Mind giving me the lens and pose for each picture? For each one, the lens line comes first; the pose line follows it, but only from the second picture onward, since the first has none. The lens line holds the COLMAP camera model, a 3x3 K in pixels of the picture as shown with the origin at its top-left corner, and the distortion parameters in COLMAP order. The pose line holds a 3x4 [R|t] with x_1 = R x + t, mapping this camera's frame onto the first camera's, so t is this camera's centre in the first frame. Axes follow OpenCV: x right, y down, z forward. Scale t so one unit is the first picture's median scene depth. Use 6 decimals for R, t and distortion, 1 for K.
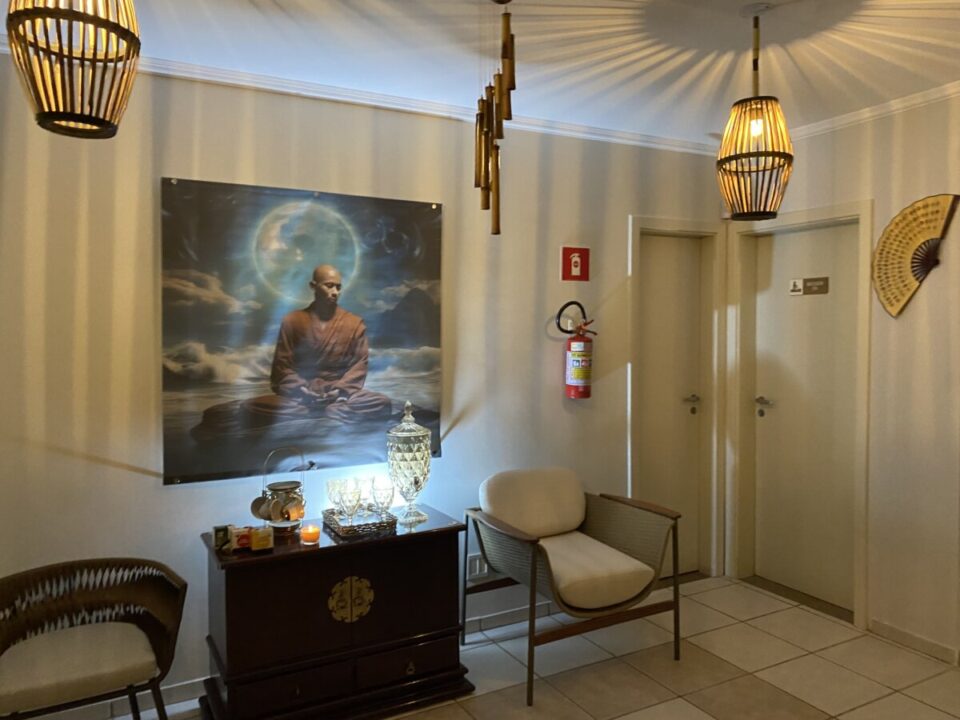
lens RADIAL K [[726.5, 0, 477.8], [0, 726.5, 336.8], [0, 0, 1]] dist [0.072287, -0.146528]
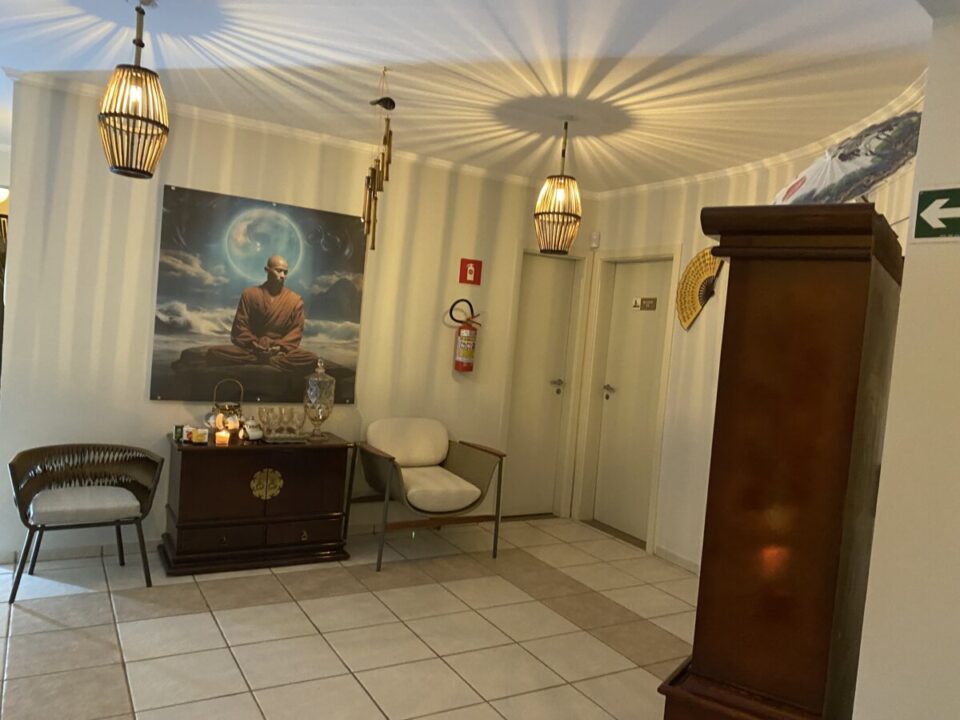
lens RADIAL K [[728.5, 0, 480.0], [0, 728.5, 360.0], [0, 0, 1]] dist [0.085321, -0.205569]
pose [[0.995485, 0.085512, 0.041206, 0.135056], [-0.086855, 0.995708, 0.031977, 0.021008], [-0.038295, -0.035412, 0.998639, -0.417568]]
